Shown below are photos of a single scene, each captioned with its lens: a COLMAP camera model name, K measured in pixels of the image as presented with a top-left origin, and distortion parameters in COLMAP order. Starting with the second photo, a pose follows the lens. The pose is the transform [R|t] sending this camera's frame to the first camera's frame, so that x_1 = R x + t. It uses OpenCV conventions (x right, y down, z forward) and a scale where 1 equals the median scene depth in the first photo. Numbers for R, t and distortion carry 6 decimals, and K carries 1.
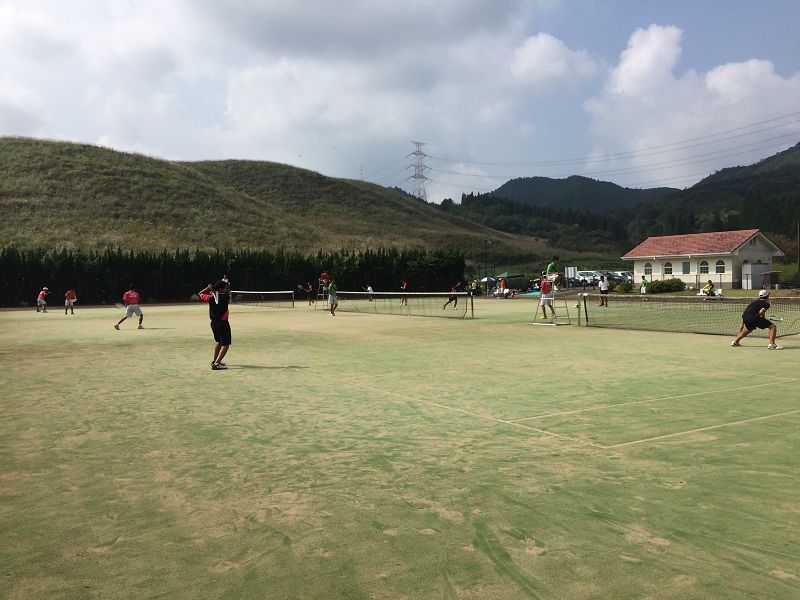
lens RADIAL K [[694.0, 0, 398.7], [0, 694.0, 299.9], [0, 0, 1]] dist [0.044102, -0.038906]
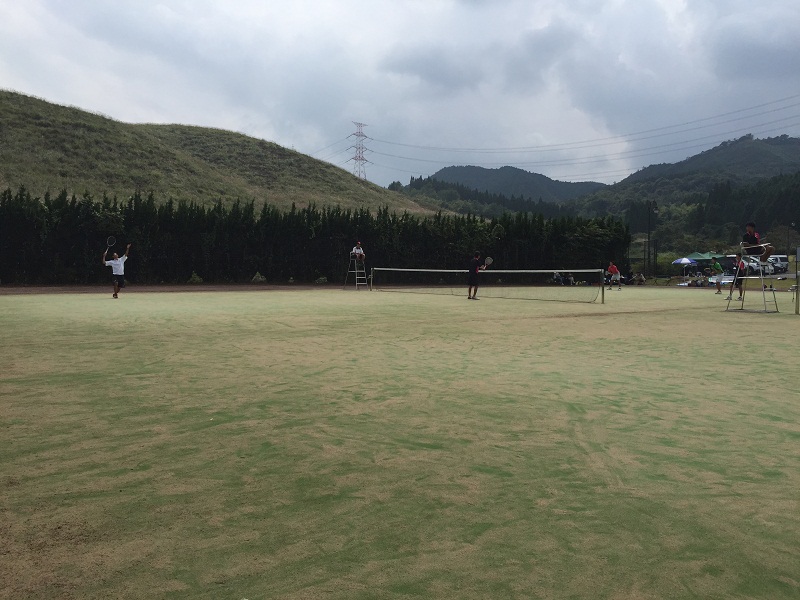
lens RADIAL K [[689.6, 0, 403.7], [0, 689.6, 294.3], [0, 0, 1]] dist [0.051400, -0.066570]
pose [[0.991919, 0.020122, 0.125267, -0.081232], [-0.021539, 0.999718, 0.009973, 0.001500], [-0.125031, -0.012591, 0.992073, 0.110978]]
